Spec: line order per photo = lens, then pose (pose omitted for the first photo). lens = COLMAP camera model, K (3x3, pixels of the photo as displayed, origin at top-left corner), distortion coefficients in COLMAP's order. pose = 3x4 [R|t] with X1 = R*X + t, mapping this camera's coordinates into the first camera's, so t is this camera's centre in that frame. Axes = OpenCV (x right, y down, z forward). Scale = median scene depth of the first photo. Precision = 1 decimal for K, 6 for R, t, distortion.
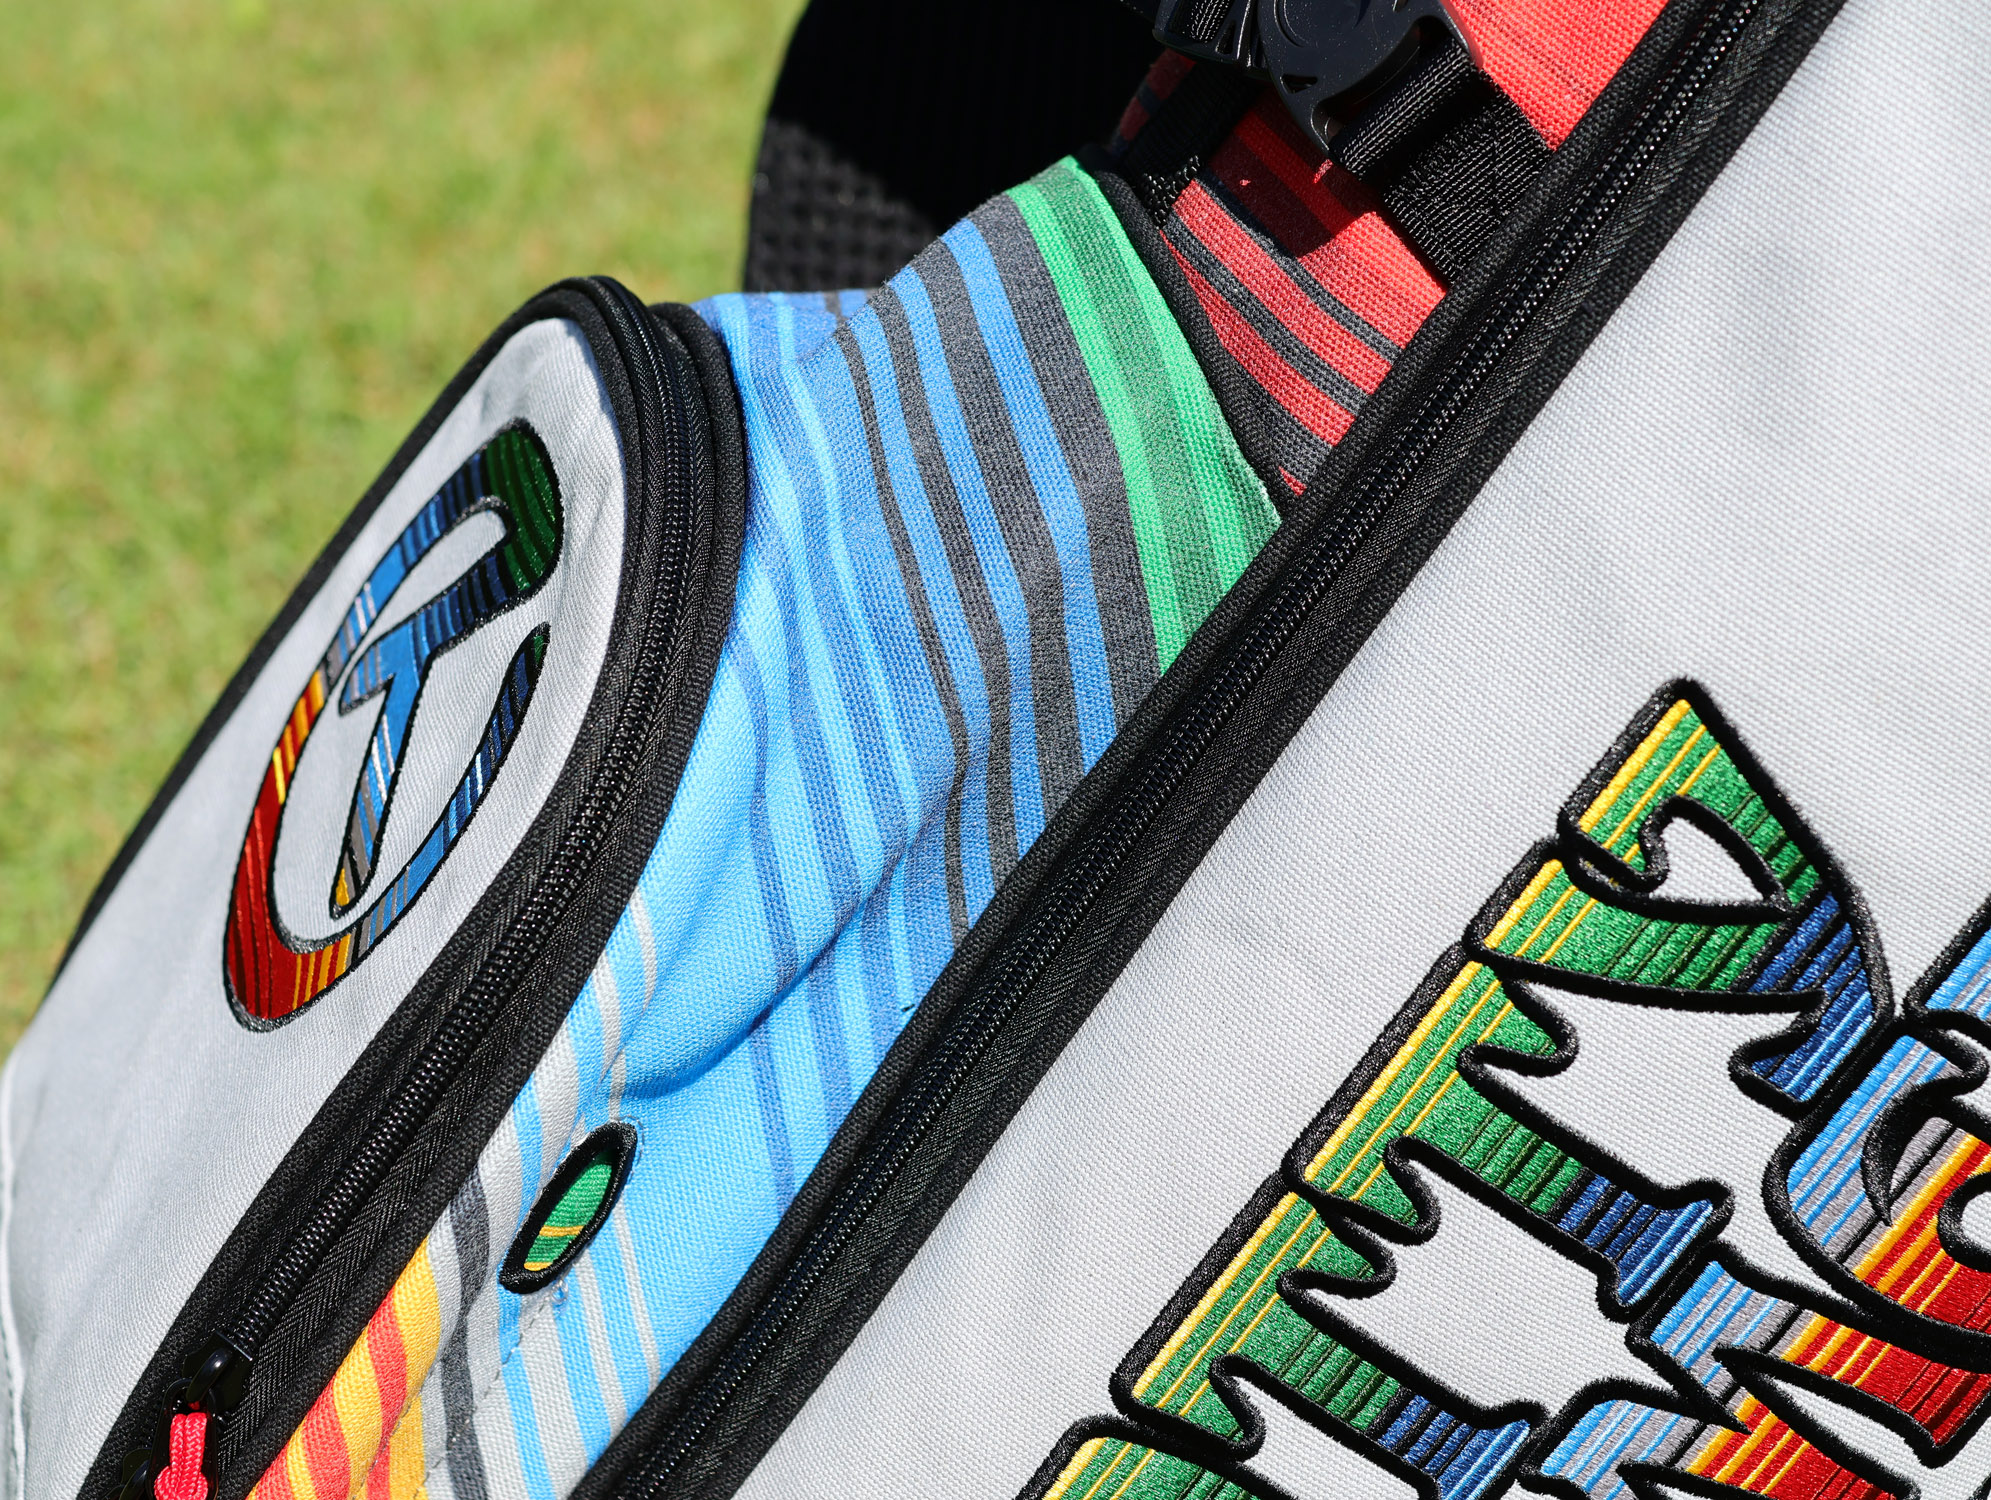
lens RADIAL K [[3563.5, 0, 995.5], [0, 3563.5, 750.0], [0, 0, 1]] dist [0.013794, -0.106616]
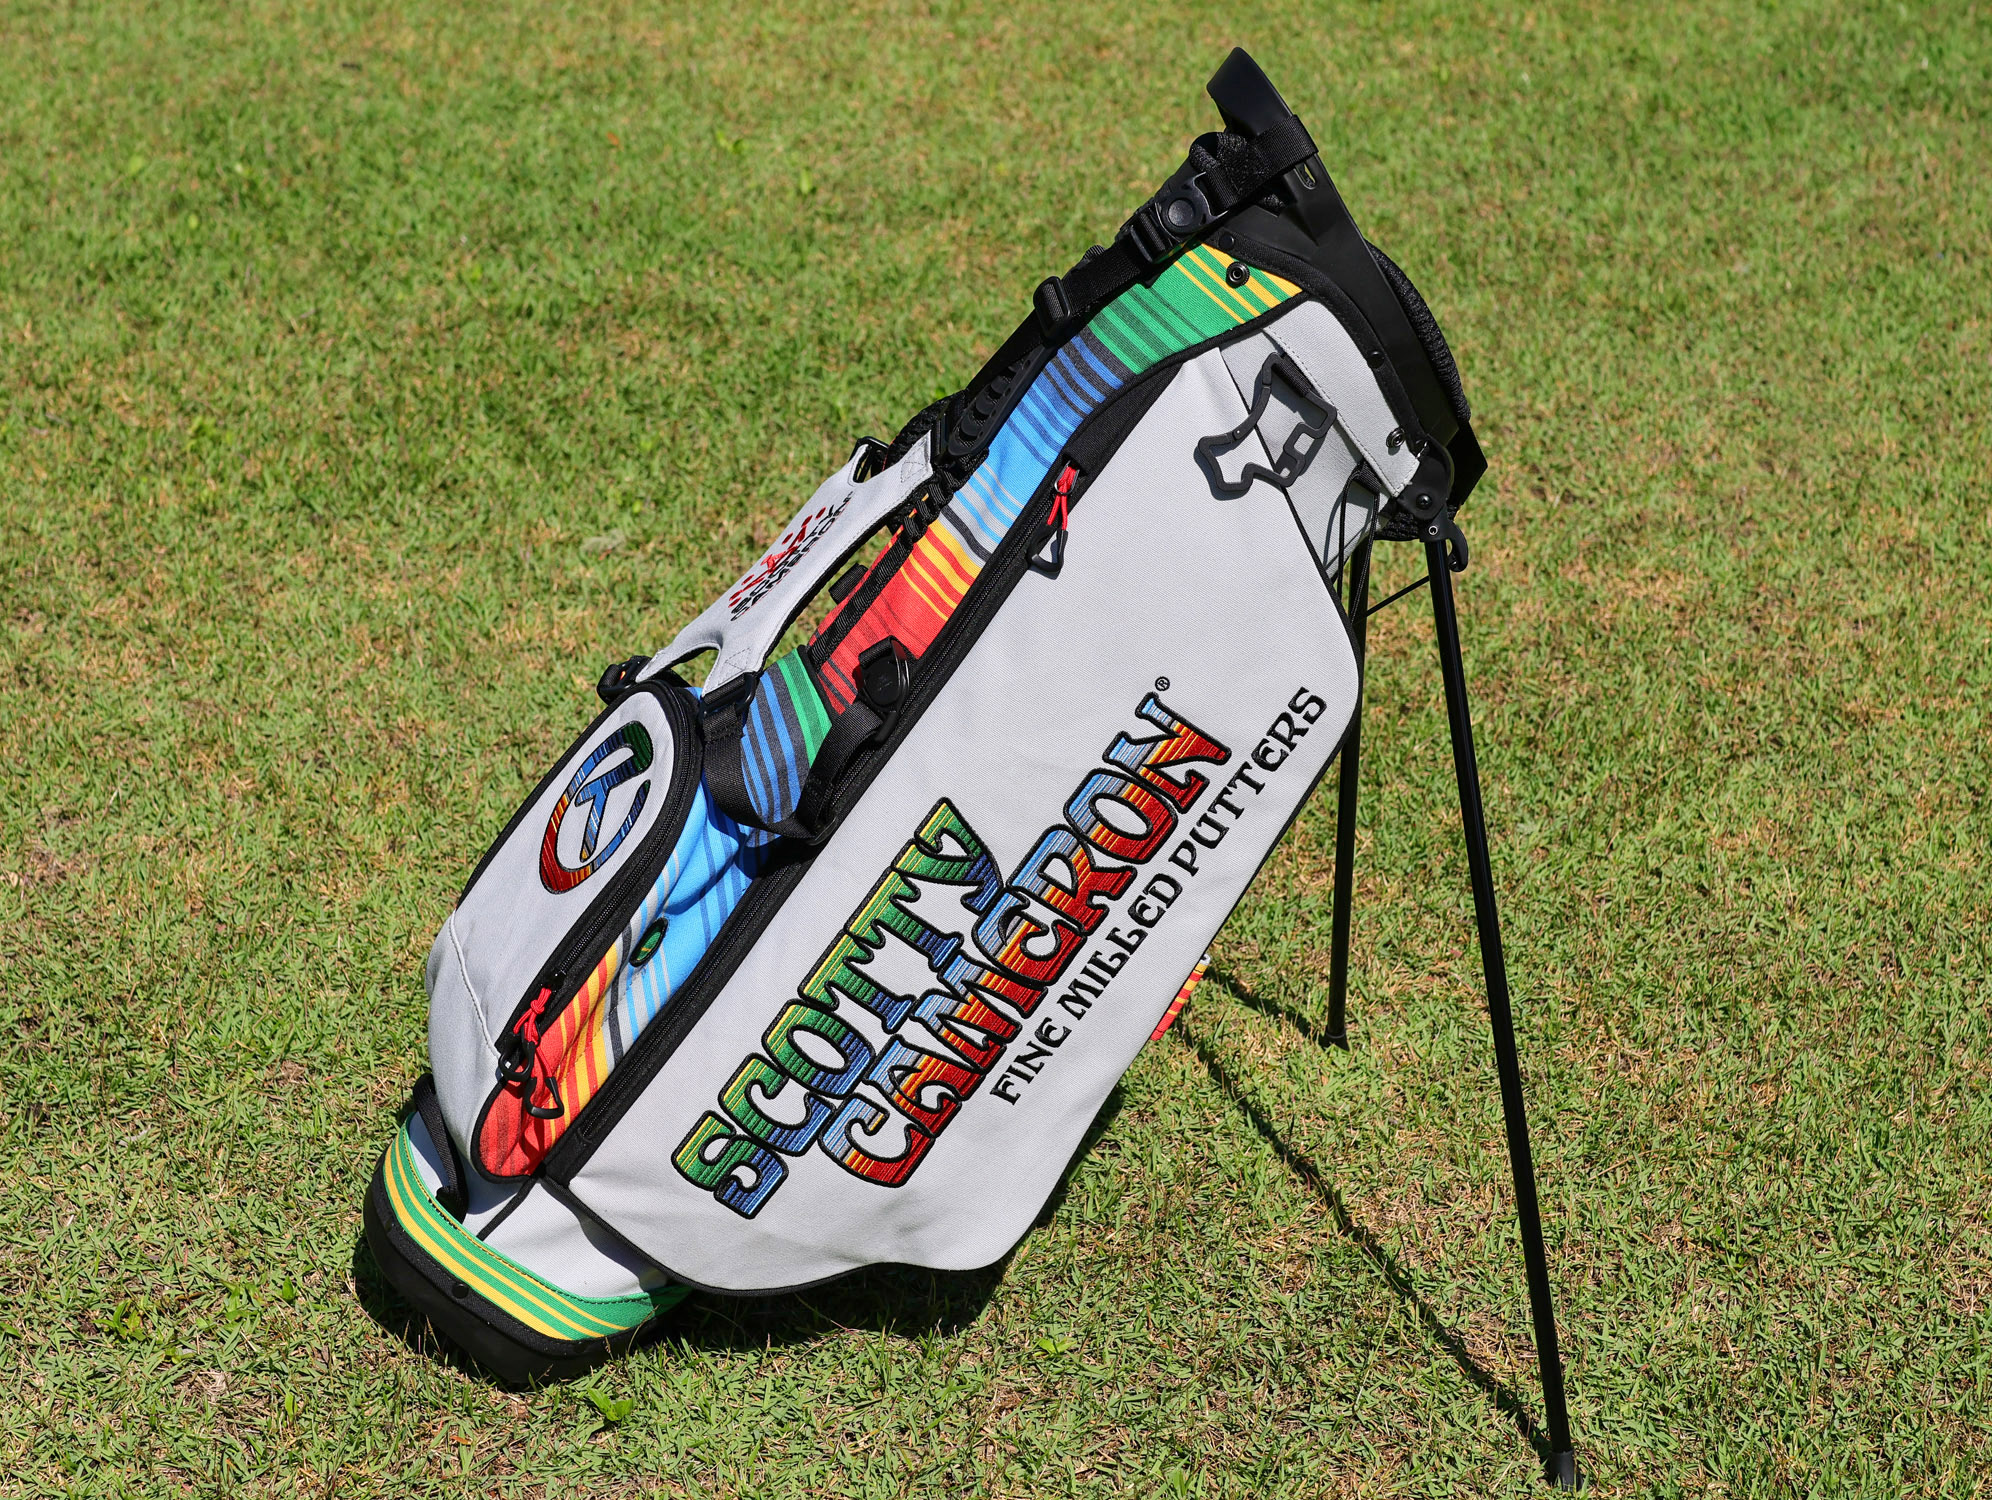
lens RADIAL K [[3565.3, 0, 996.0], [0, 3565.3, 750.0], [0, 0, 1]] dist [0.013794, -0.106616]
pose [[0.998423, 0.017510, 0.053334, 0.036774], [-0.014357, 0.998159, -0.058931, 0.148098], [-0.054268, 0.058072, 0.996836, -2.726693]]
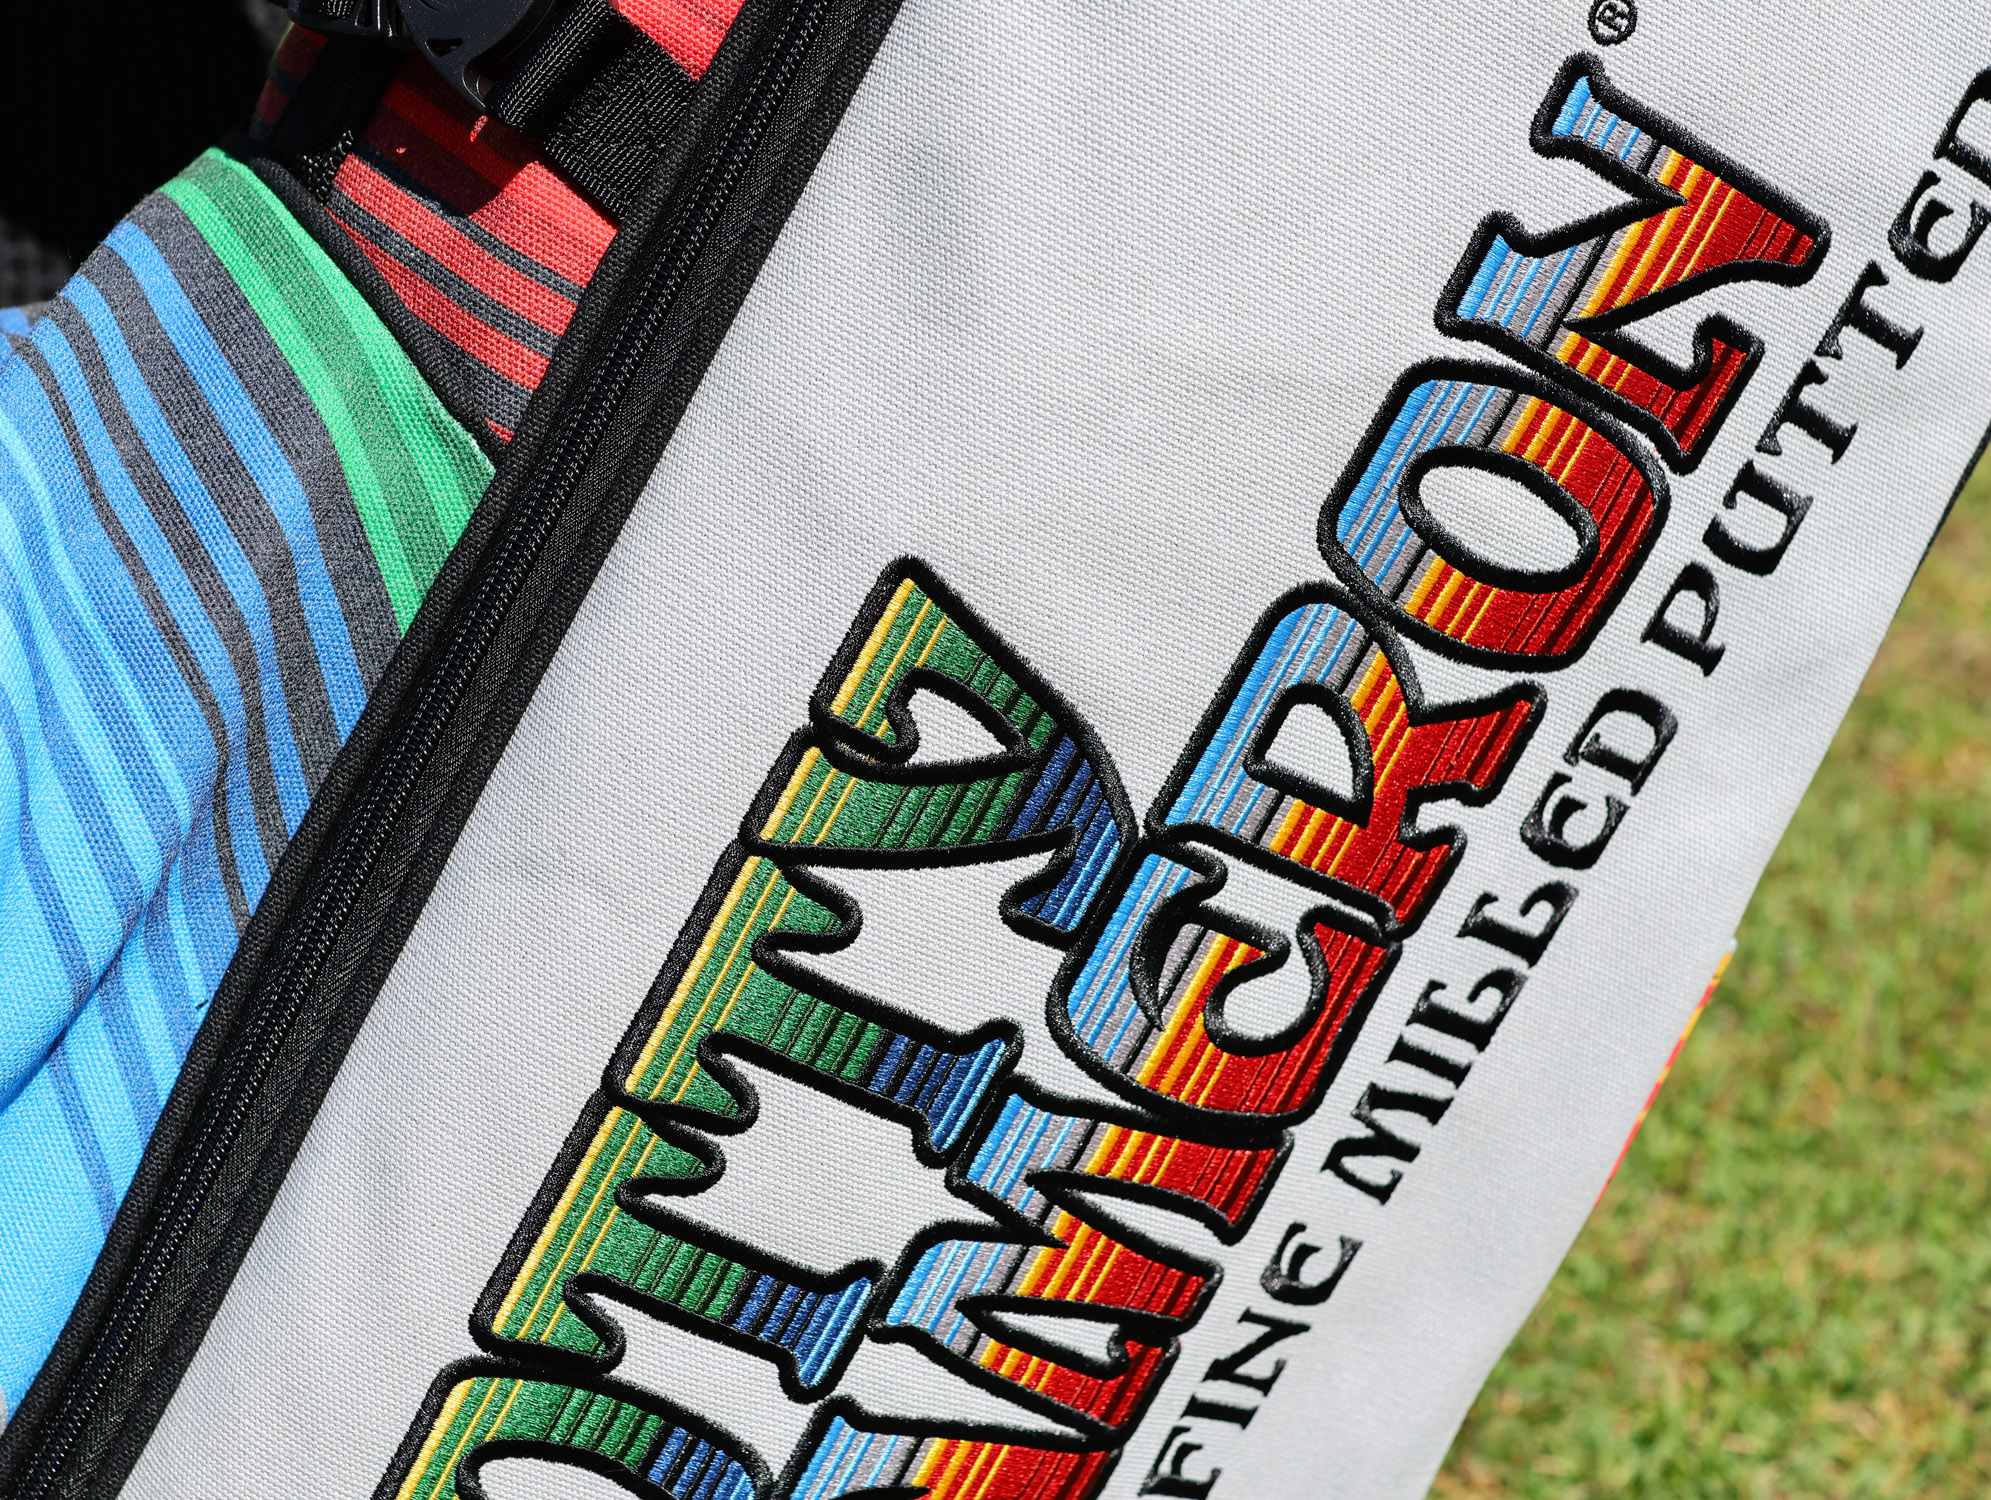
lens RADIAL K [[3563.5, 0, 995.5], [0, 3563.5, 750.0], [0, 0, 1]] dist [0.013794, -0.106616]
pose [[0.954064, -0.167014, 0.248732, -0.052006], [0.164252, 0.985900, 0.031971, 0.006528], [-0.250564, 0.010352, 0.968045, -0.034409]]
